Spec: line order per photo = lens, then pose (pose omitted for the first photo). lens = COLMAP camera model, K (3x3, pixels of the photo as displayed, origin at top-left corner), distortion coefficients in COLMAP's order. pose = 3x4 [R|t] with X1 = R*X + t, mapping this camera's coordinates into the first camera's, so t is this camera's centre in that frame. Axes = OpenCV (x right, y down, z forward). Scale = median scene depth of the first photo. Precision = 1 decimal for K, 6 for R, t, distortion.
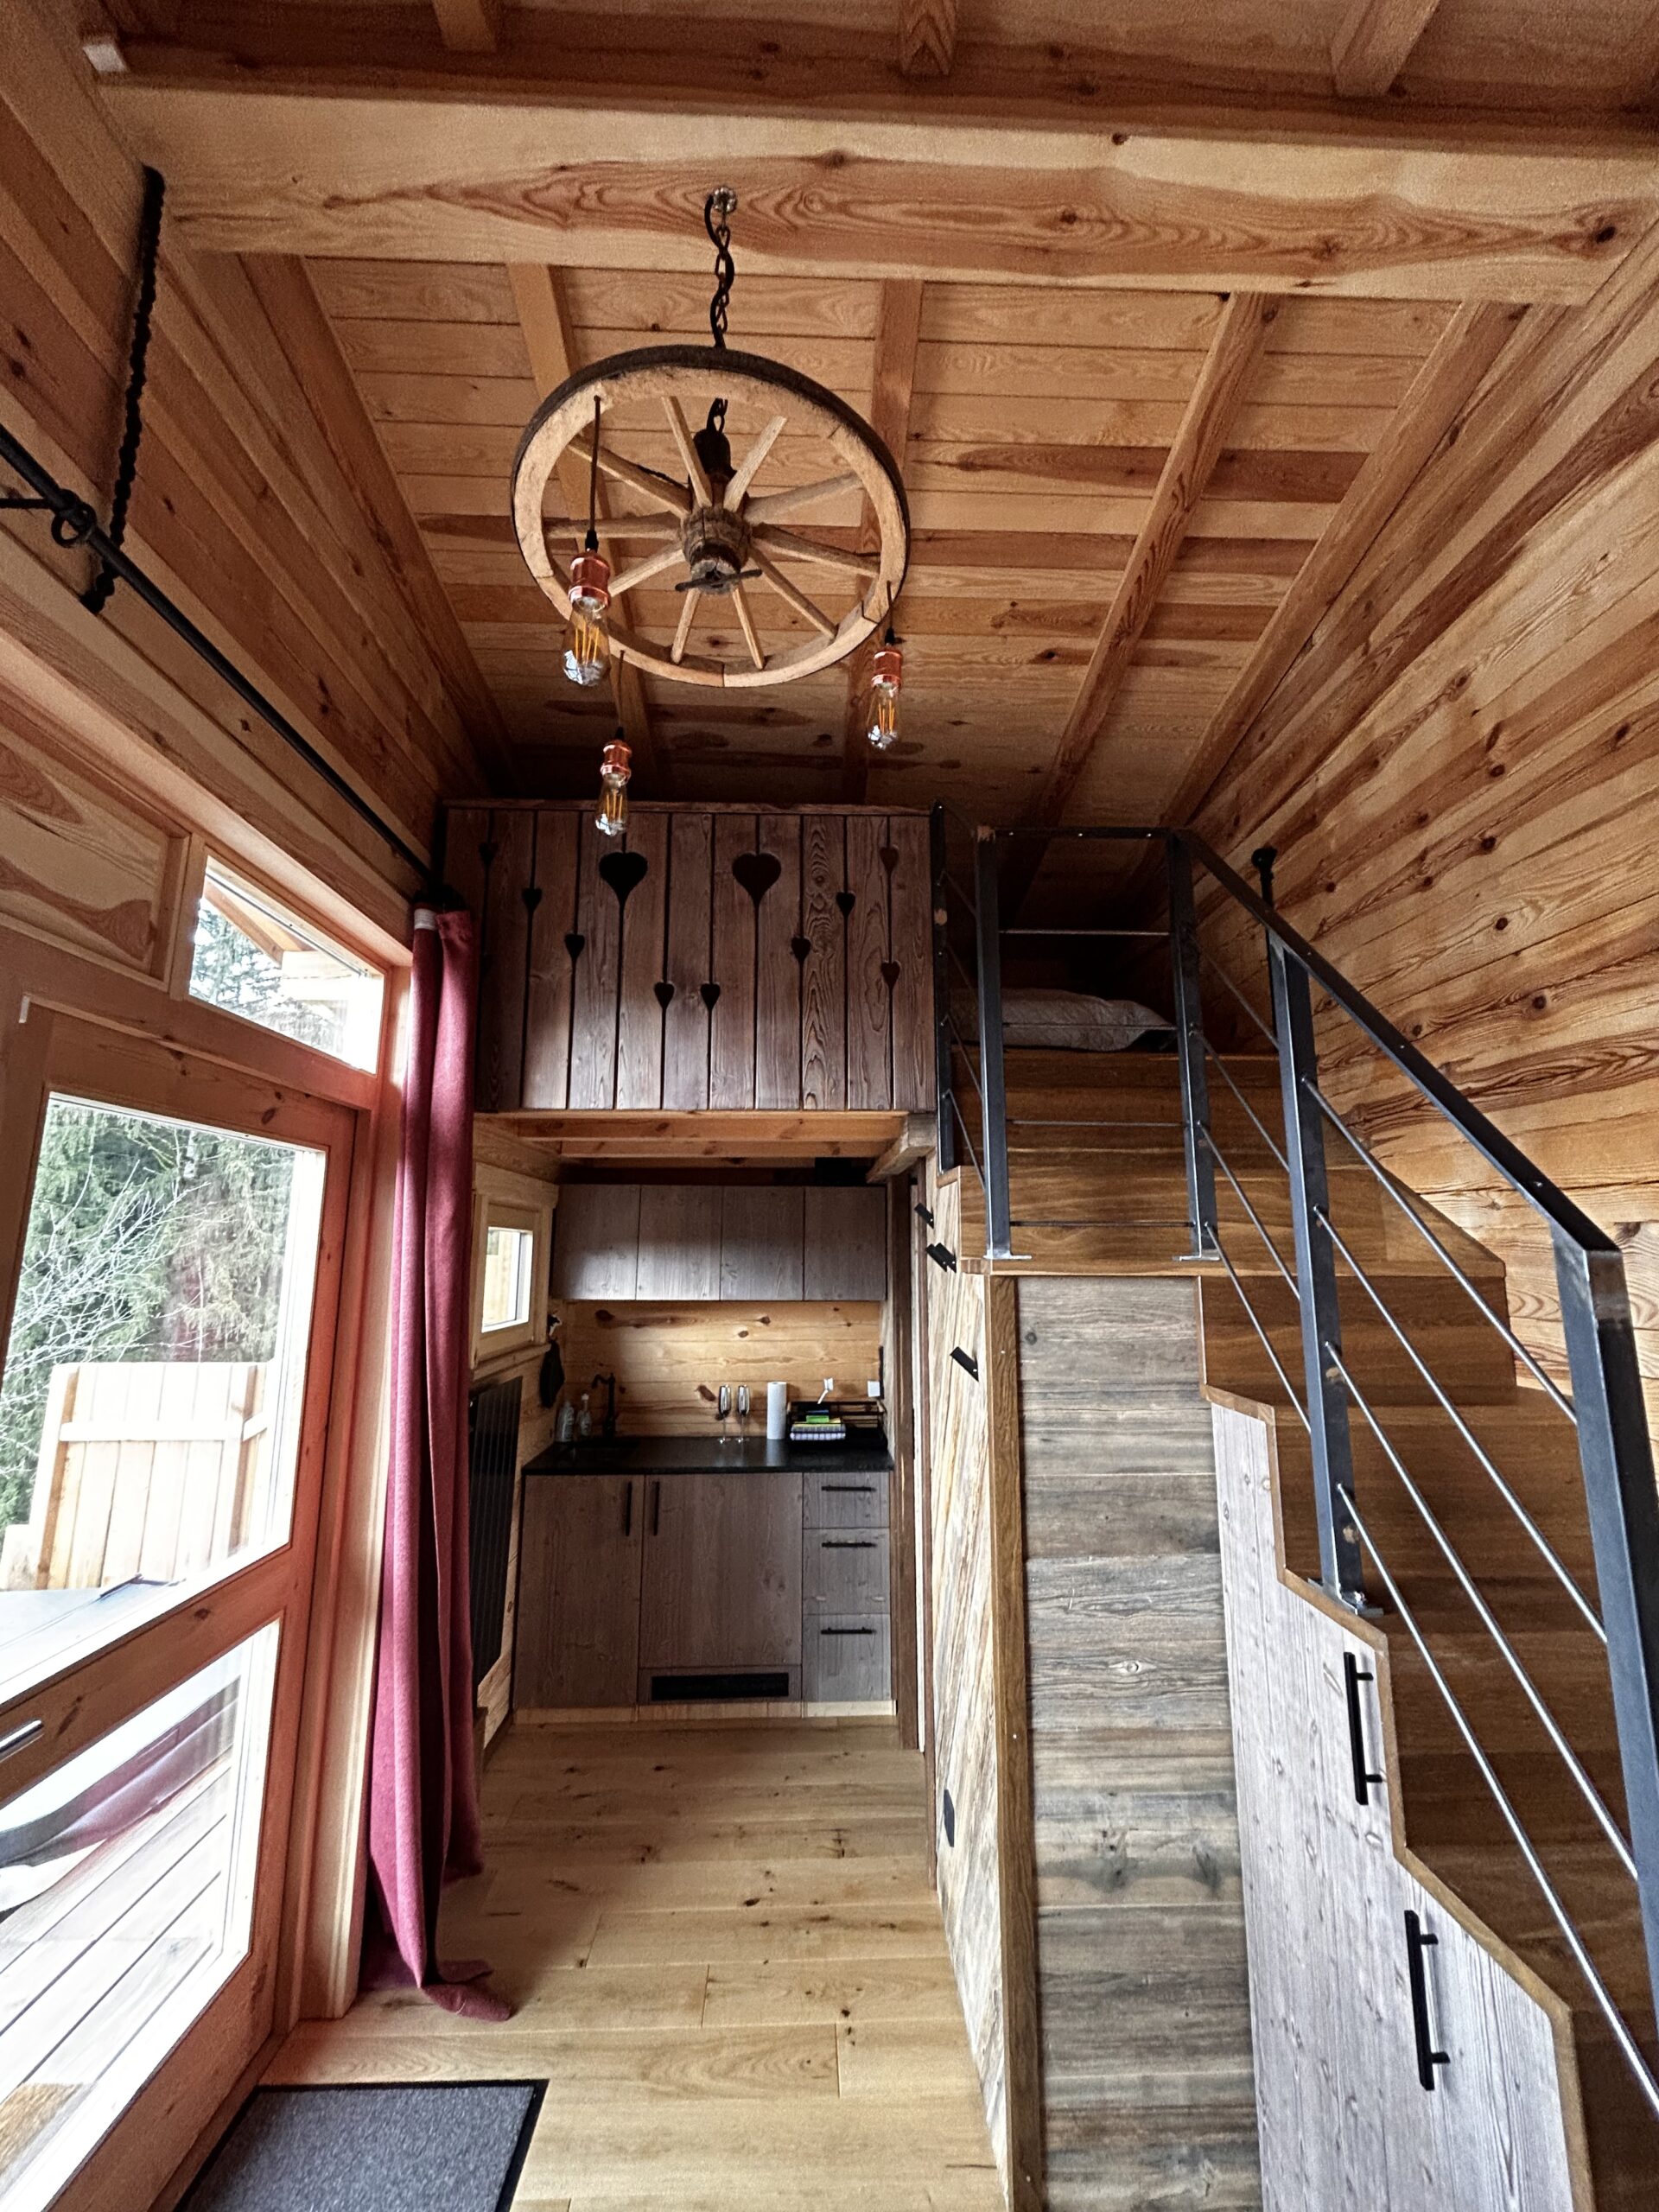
lens RADIAL K [[900.1, 0, 831.5], [0, 900.1, 1101.2], [0, 0, 1]] dist [0.002008, 0.000902]
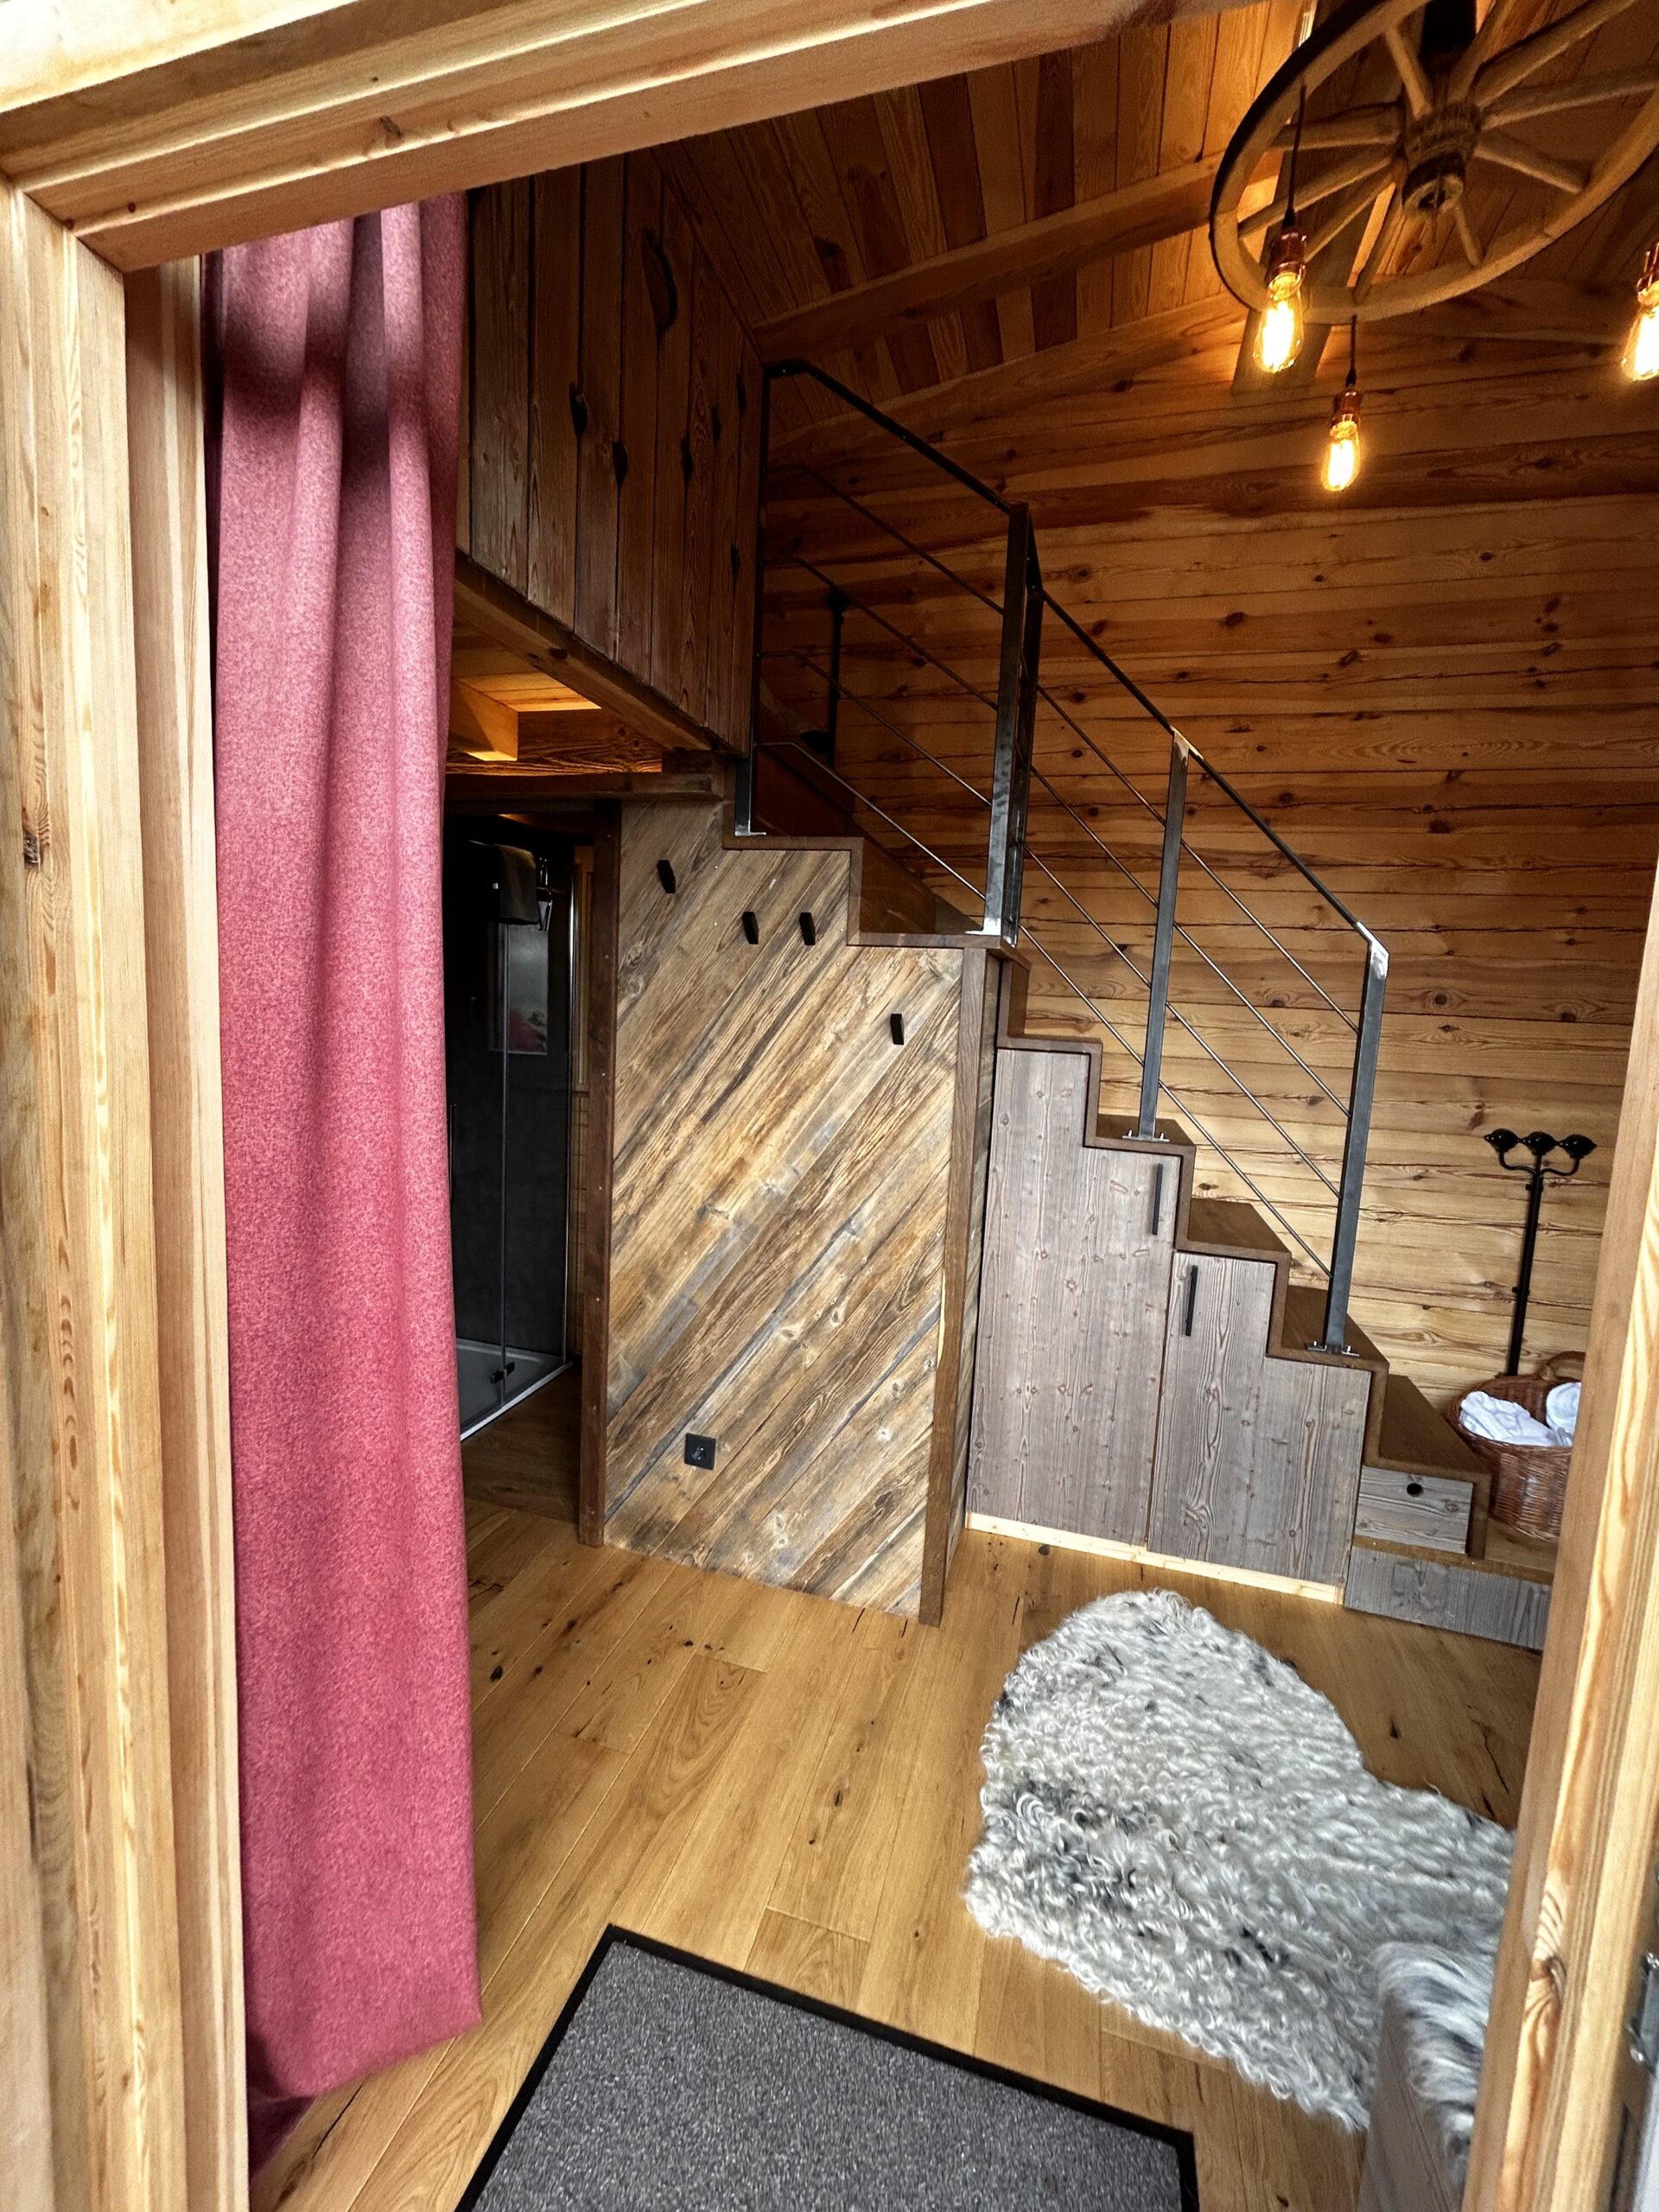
lens RADIAL K [[900.1, 0, 825.2], [0, 900.1, 1098.6], [0, 0, 1]] dist [0.002008, 0.000902]
pose [[0.311578, -0.088972, 0.946046, -0.967914], [-0.209676, 0.964628, 0.159776, 0.233395], [-0.926798, -0.248146, 0.281901, 0.811034]]
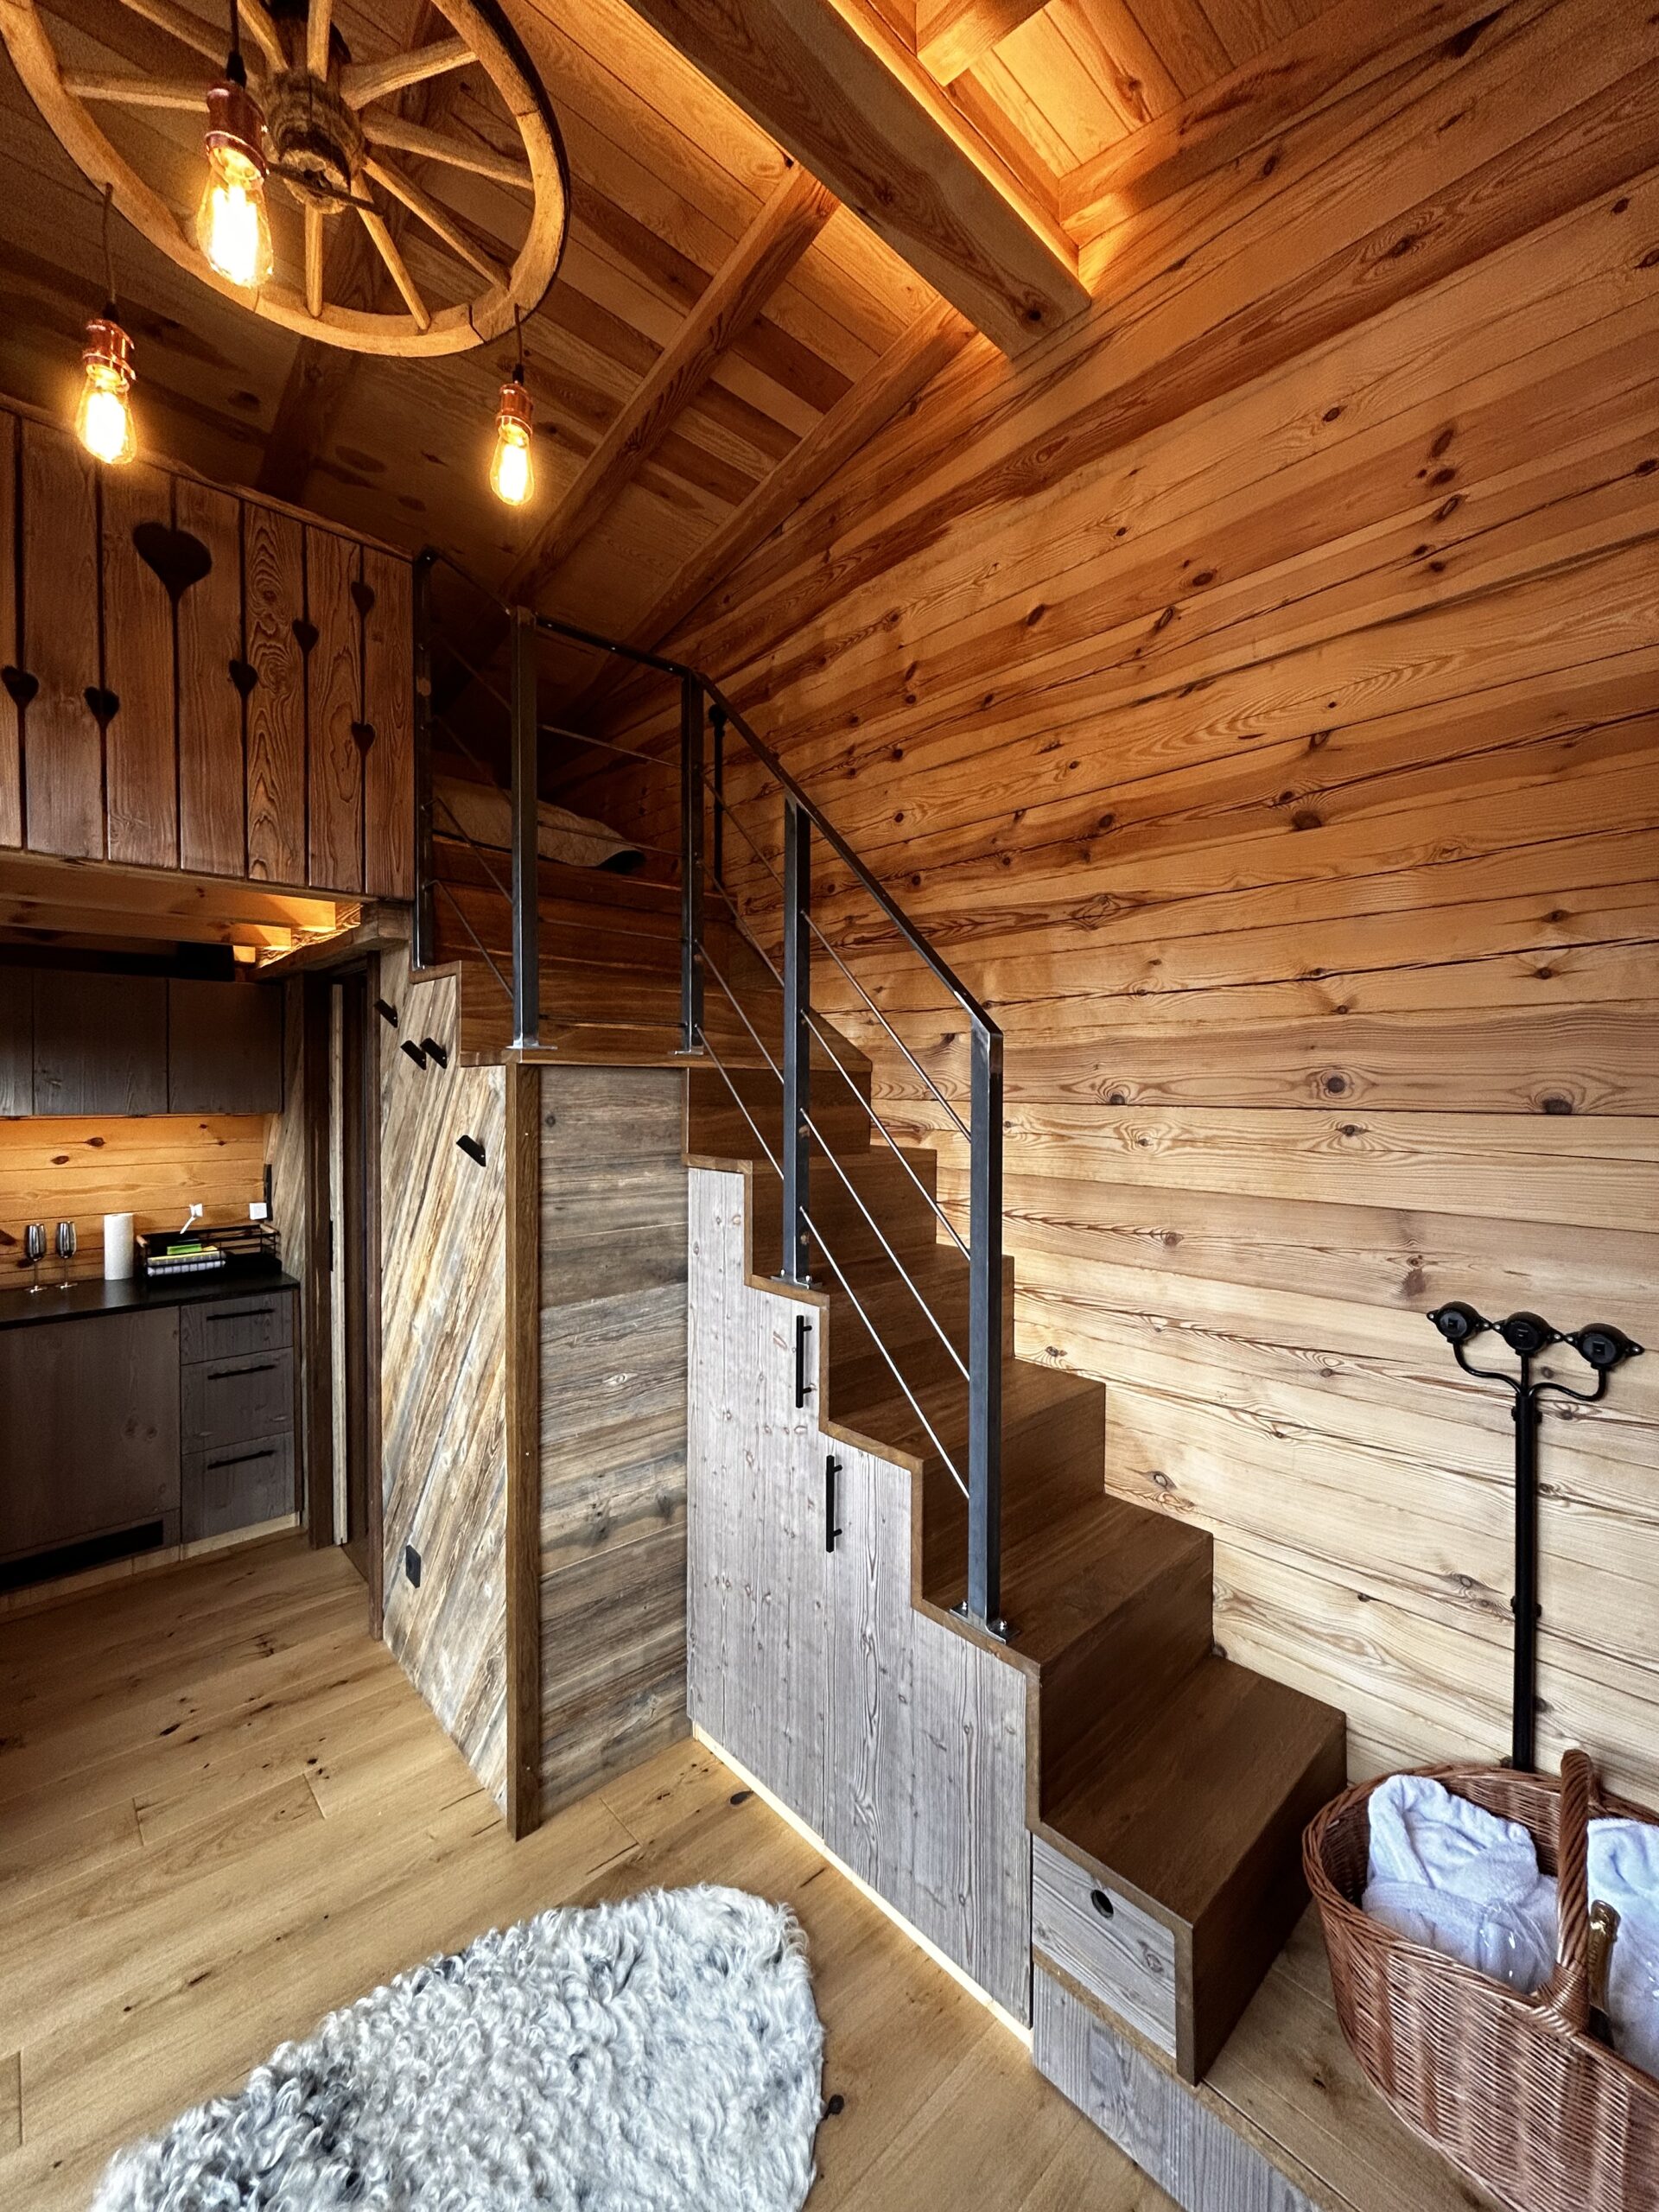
lens RADIAL K [[900.1, 0, 836.4], [0, 900.1, 1100.3], [0, 0, 1]] dist [0.002008, 0.000902]
pose [[0.756528, -0.008254, 0.653909, -0.227762], [-0.112917, 0.983253, 0.143048, 0.041359], [-0.644139, -0.182057, 0.742926, -0.033357]]
